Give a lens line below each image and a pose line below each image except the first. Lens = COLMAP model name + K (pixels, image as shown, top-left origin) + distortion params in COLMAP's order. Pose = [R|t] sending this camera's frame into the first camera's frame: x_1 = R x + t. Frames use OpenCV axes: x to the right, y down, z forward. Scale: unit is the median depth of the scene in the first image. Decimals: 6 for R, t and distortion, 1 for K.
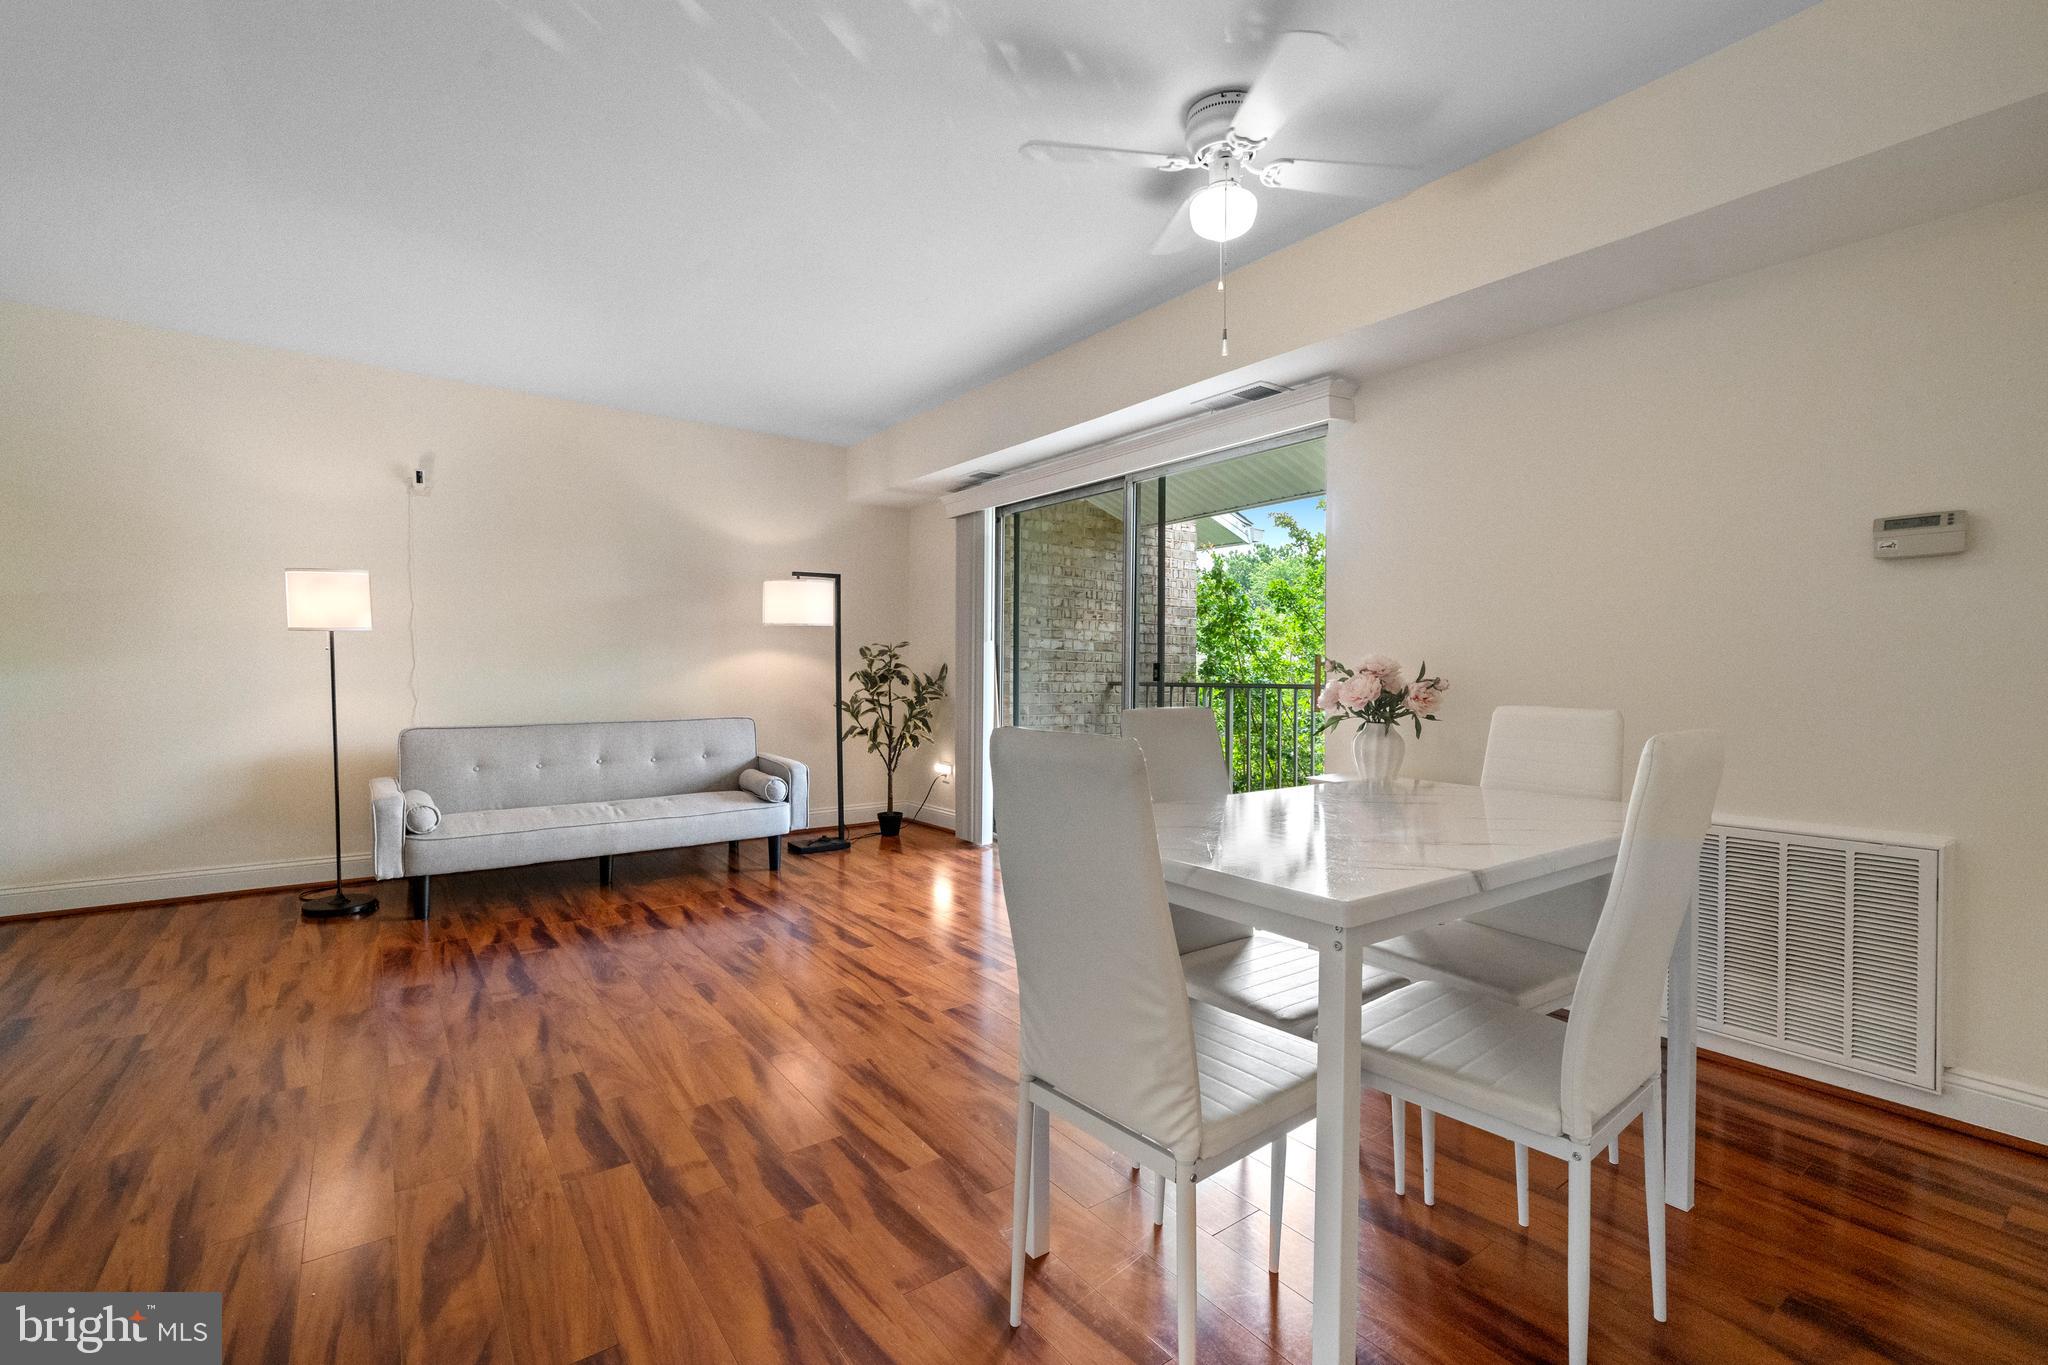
lens RADIAL K [[893.6, 0, 1031.8], [0, 893.6, 686.0], [0, 0, 1]] dist [0.001196, -0.001230]
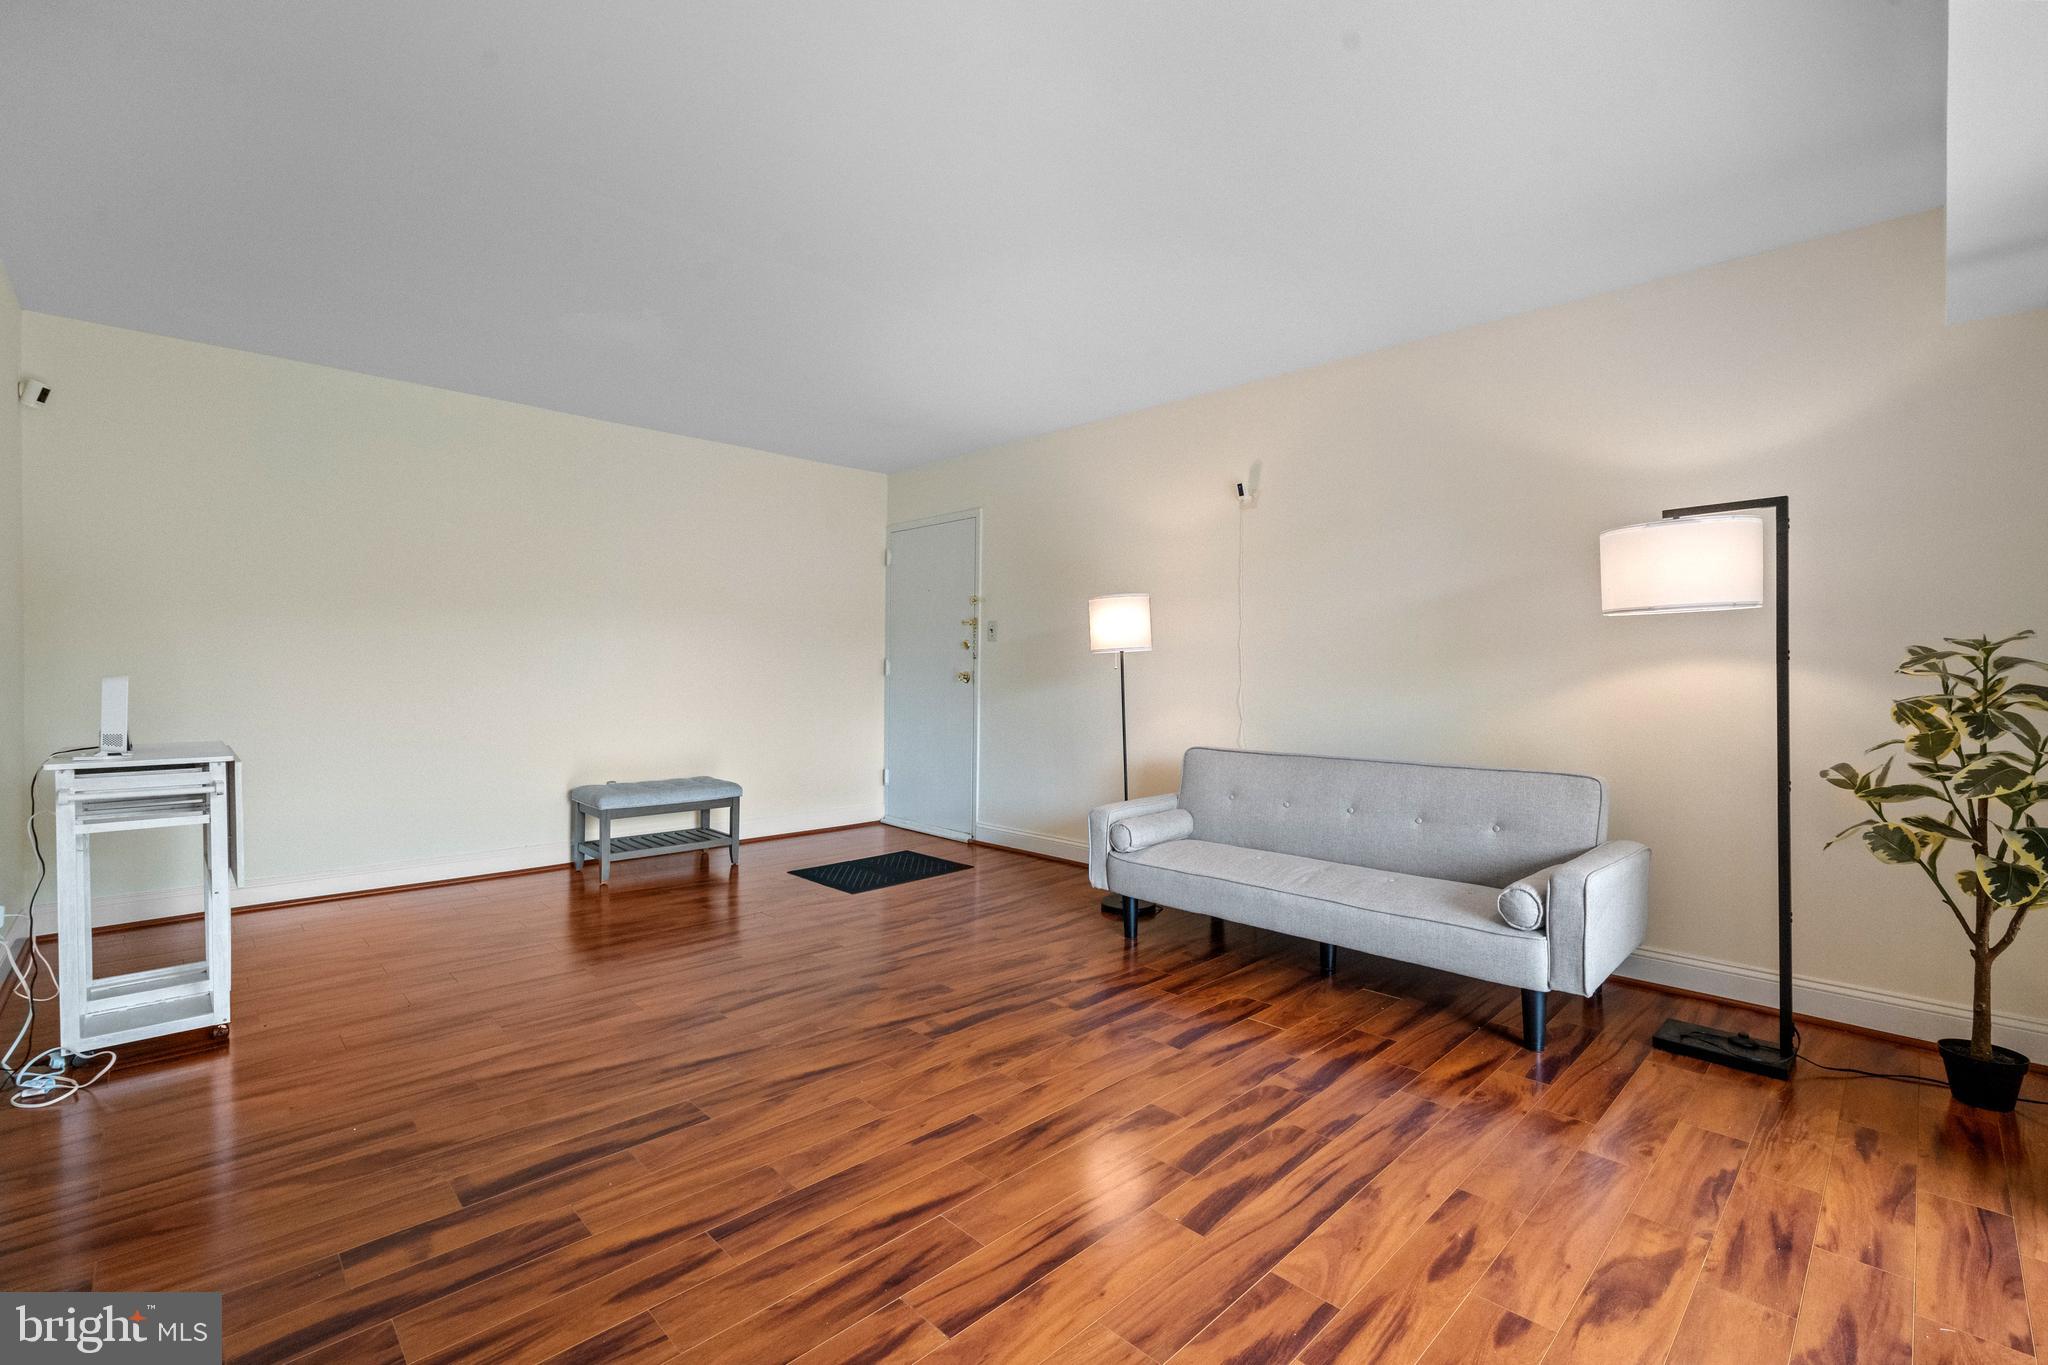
lens RADIAL K [[893.6, 0, 1007.9], [0, 893.6, 673.7], [0, 0, 1]] dist [0.001196, -0.001230]
pose [[0.114942, -0.005380, -0.993358, 0.271108], [-0.026660, 0.999608, -0.008498, -0.019737], [0.993014, 0.027459, 0.114754, 0.694291]]
